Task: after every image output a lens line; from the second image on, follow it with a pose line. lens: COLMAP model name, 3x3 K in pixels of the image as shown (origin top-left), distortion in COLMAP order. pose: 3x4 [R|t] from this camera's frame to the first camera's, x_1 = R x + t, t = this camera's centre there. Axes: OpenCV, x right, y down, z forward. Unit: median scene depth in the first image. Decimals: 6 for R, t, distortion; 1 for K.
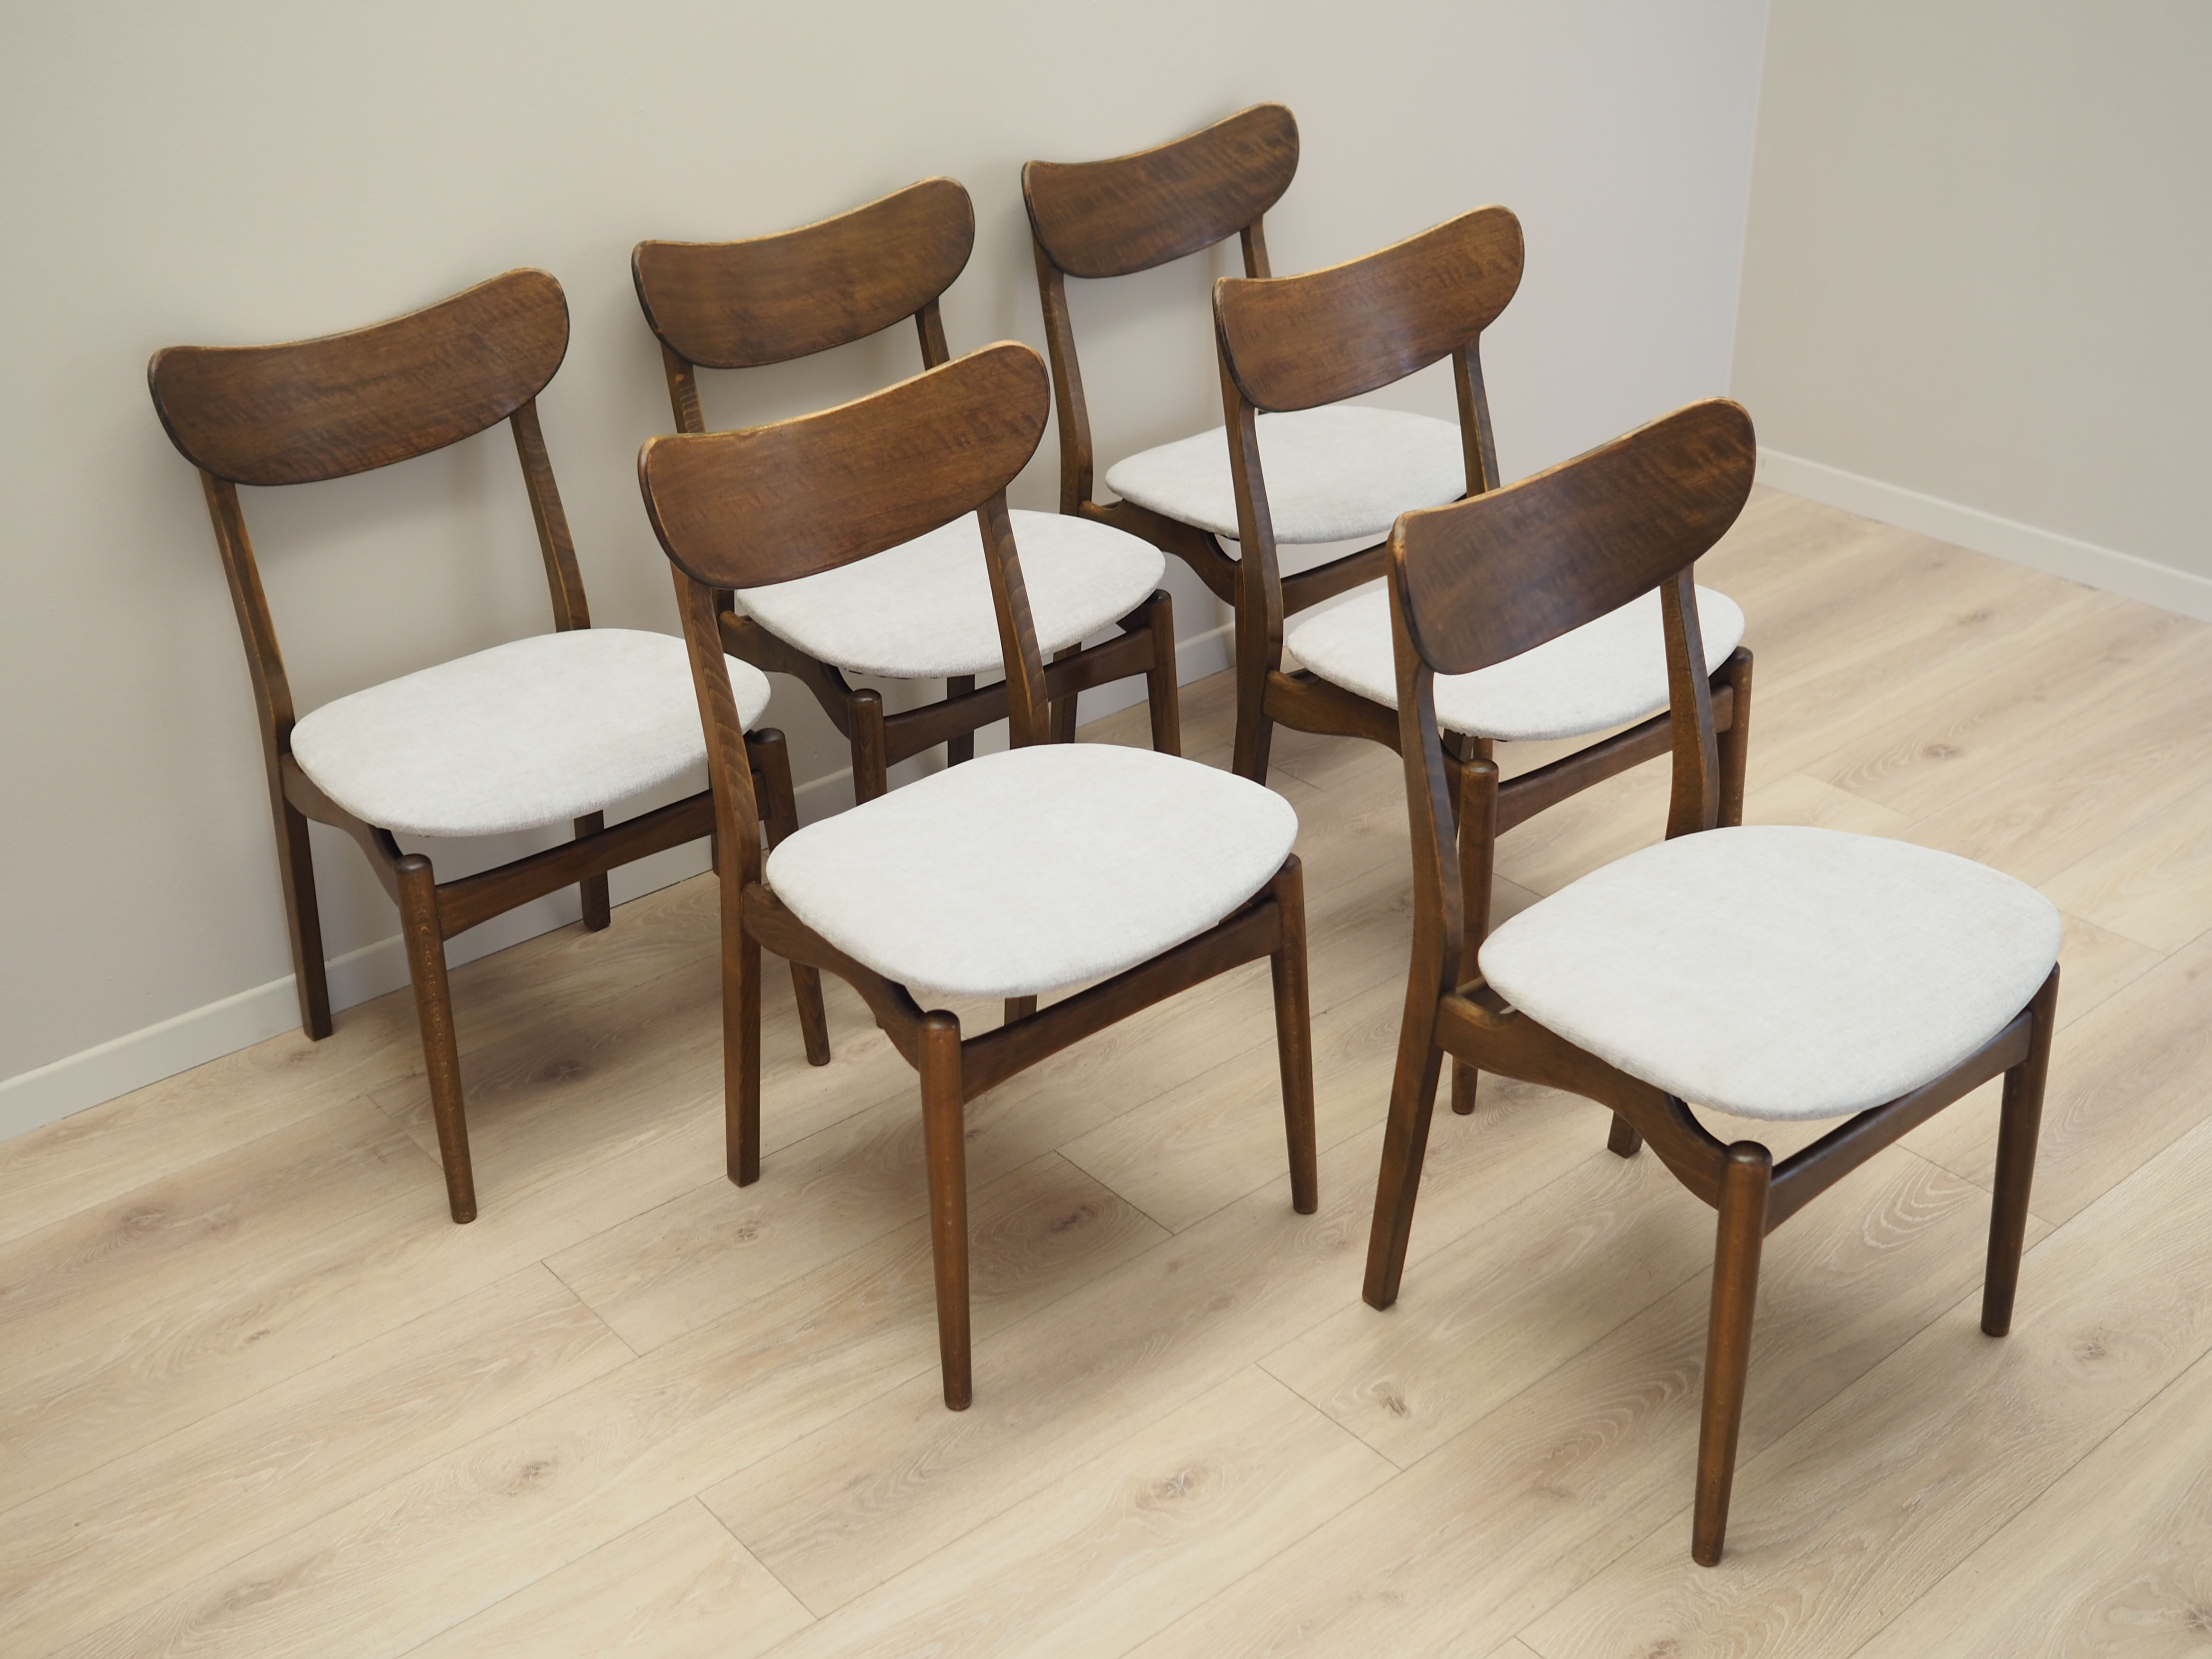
lens RADIAL K [[2551.3, 0, 1133.7], [0, 2551.3, 839.6], [0, 0, 1]] dist [-0.008436, 0.005736]
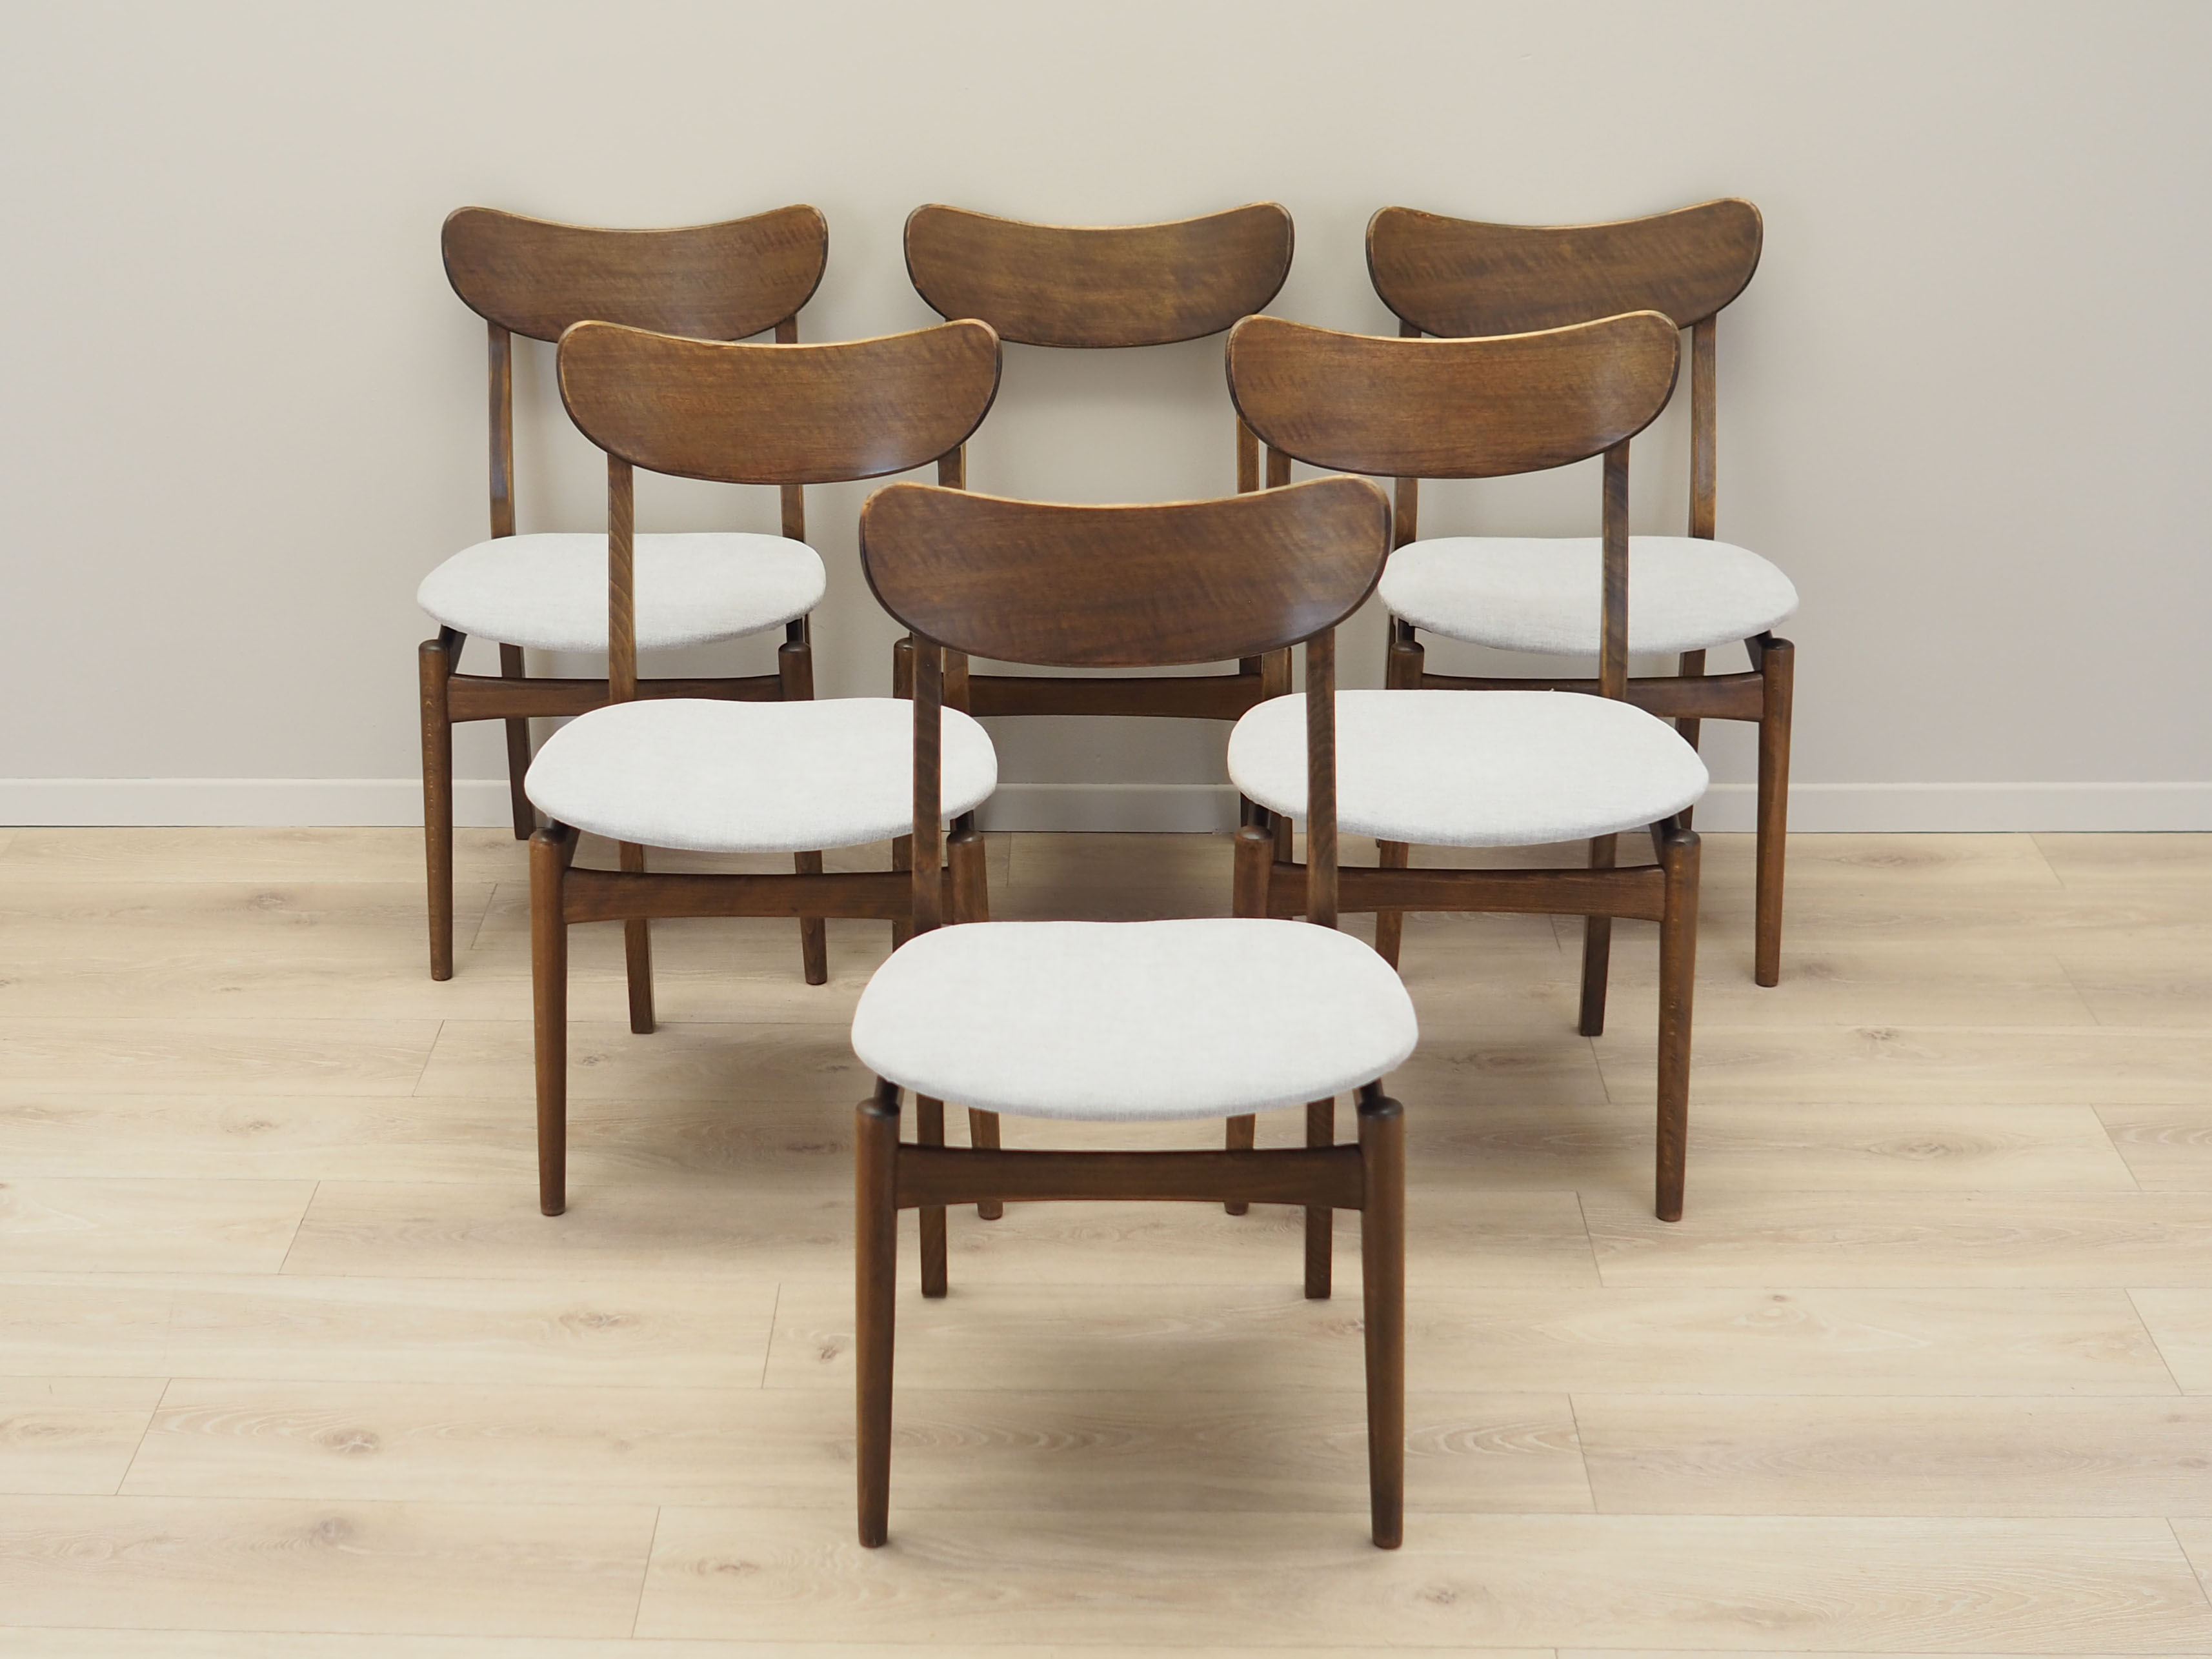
lens RADIAL K [[3526.2, 0, 934.7], [0, 3526.2, 823.7], [0, 0, 1]] dist [-0.007433, 0.053258]
pose [[0.727234, 0.262138, -0.634362, 0.882169], [-0.326207, 0.945152, 0.016601, -0.015074], [0.603921, 0.194861, 0.772858, -0.099581]]
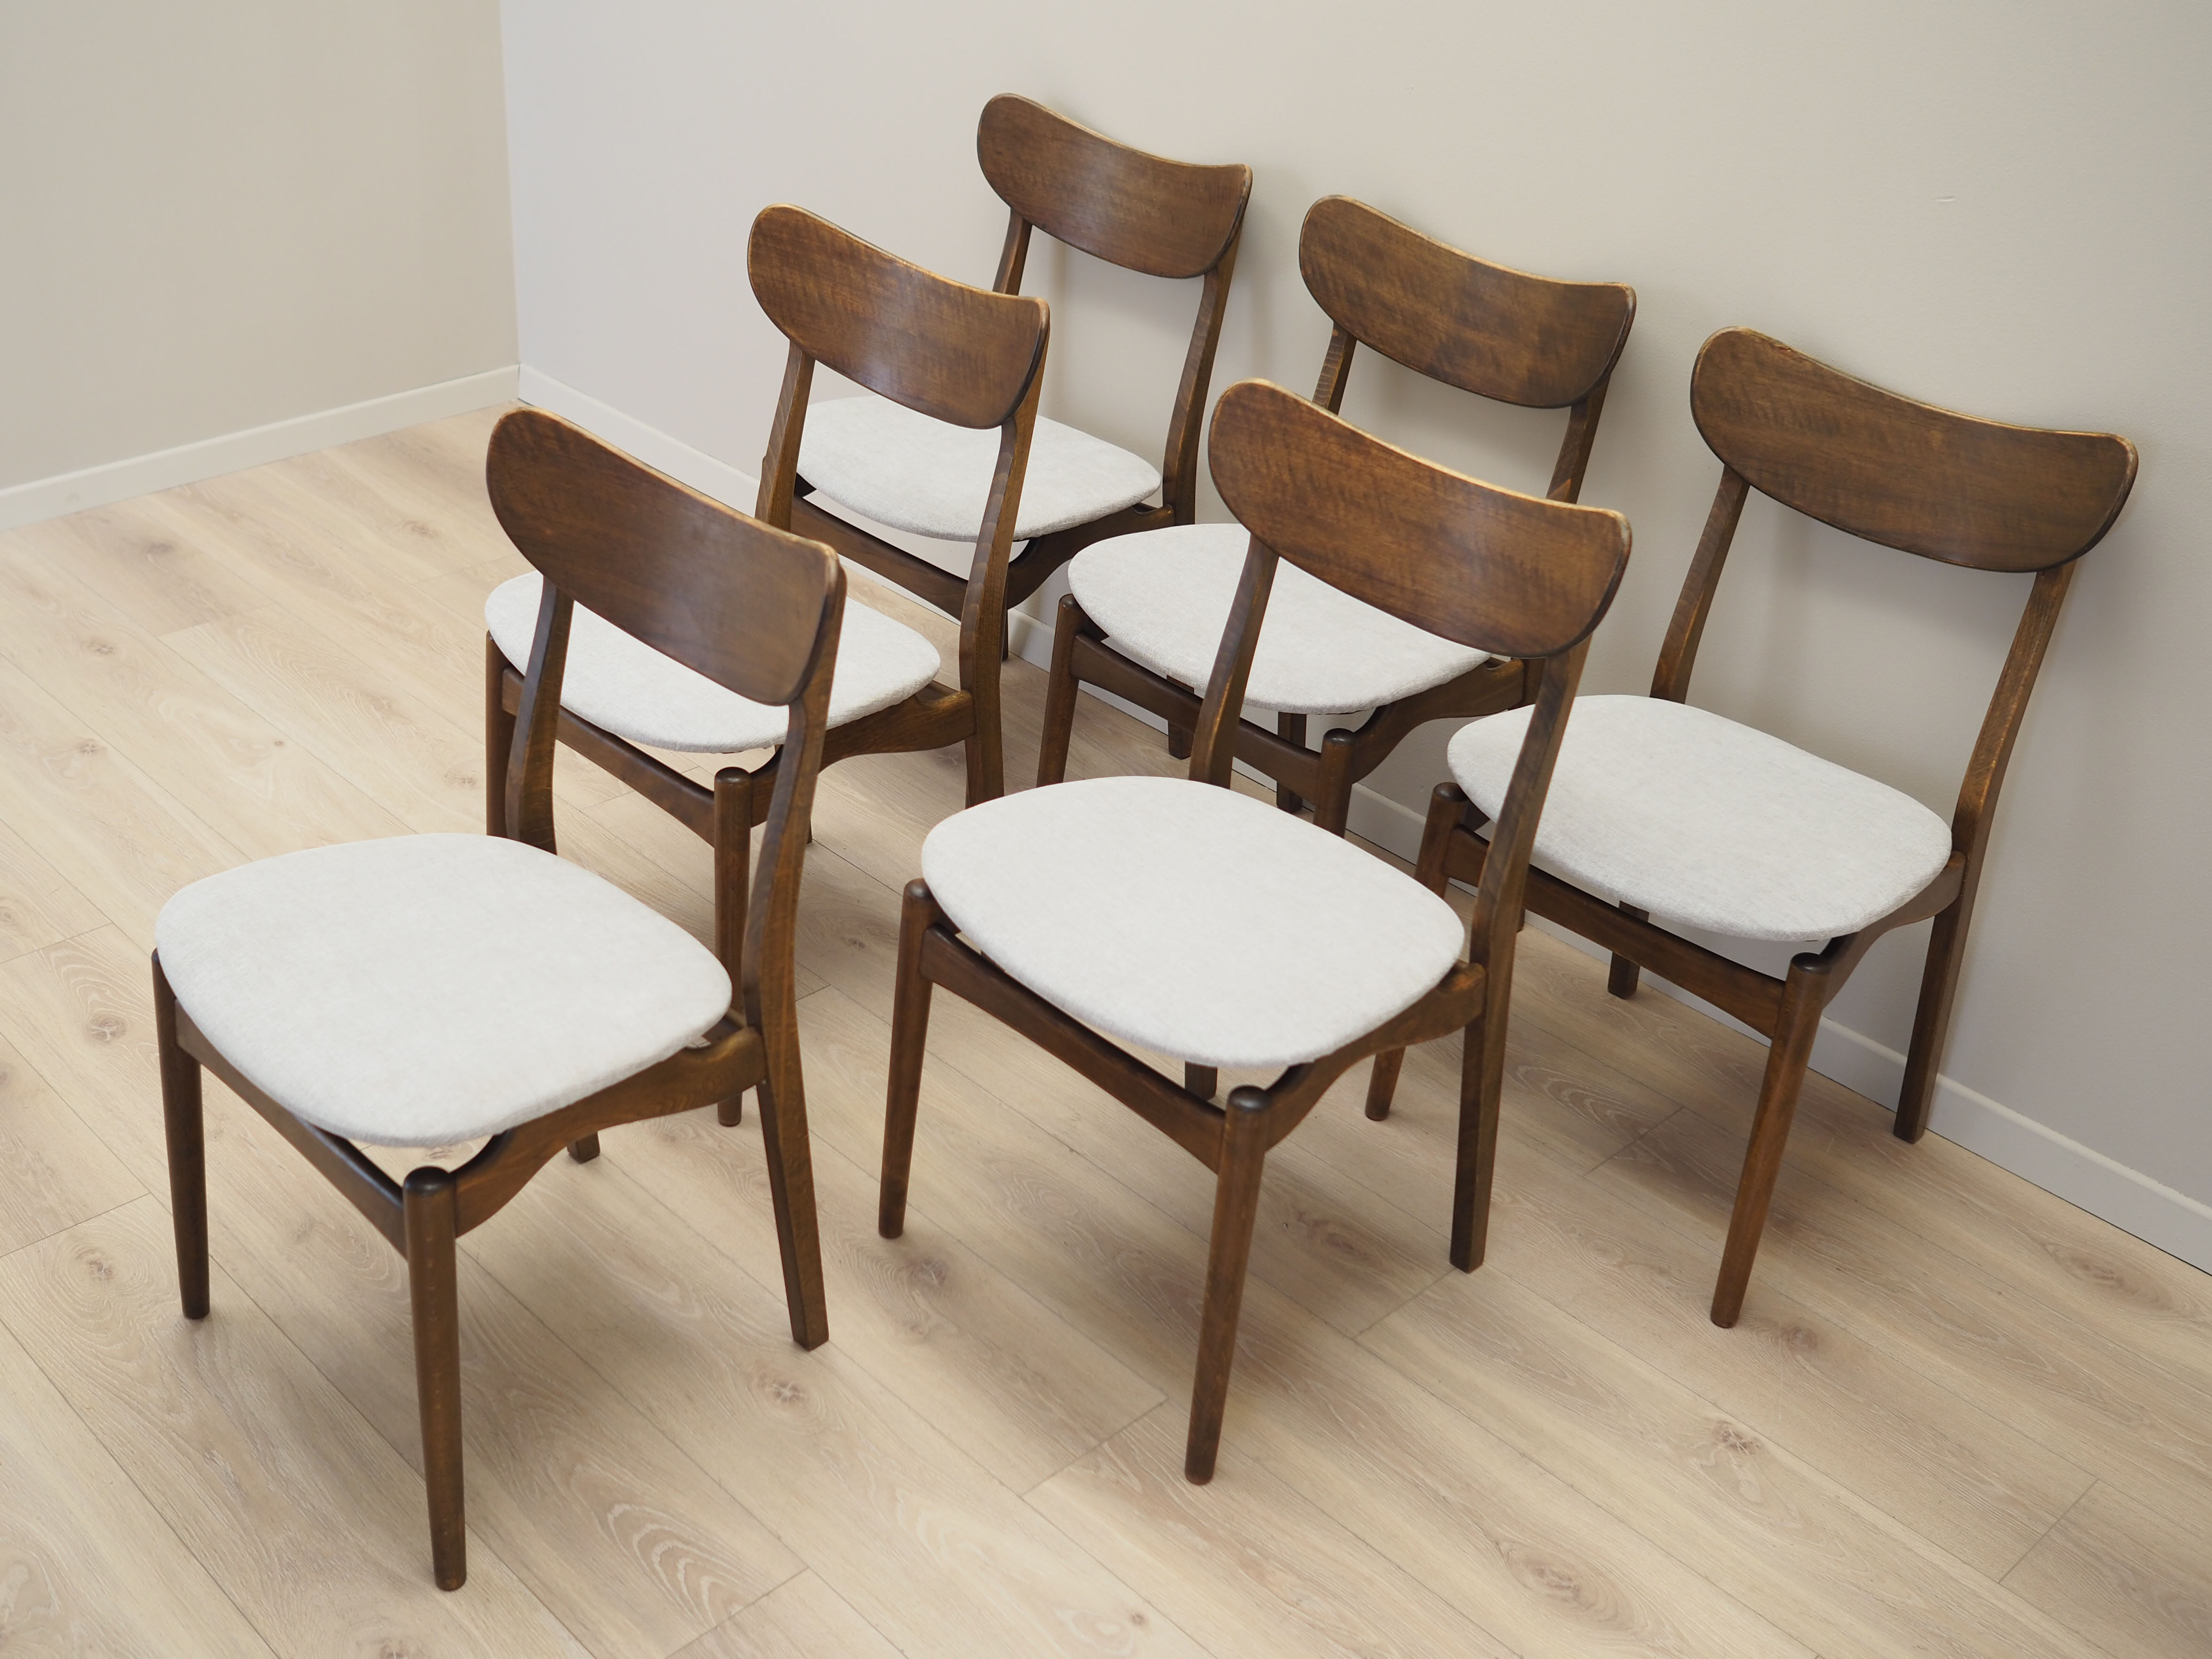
lens RADIAL K [[2512.6, 0, 933.1], [0, 2512.6, 783.0], [0, 0, 1]] dist [-0.010478, -0.008059]
pose [[0.017857, 0.502430, -0.864433, 0.891563], [-0.517176, 0.744567, 0.422077, -0.437259], [0.855693, 0.439527, 0.273141, 0.732332]]
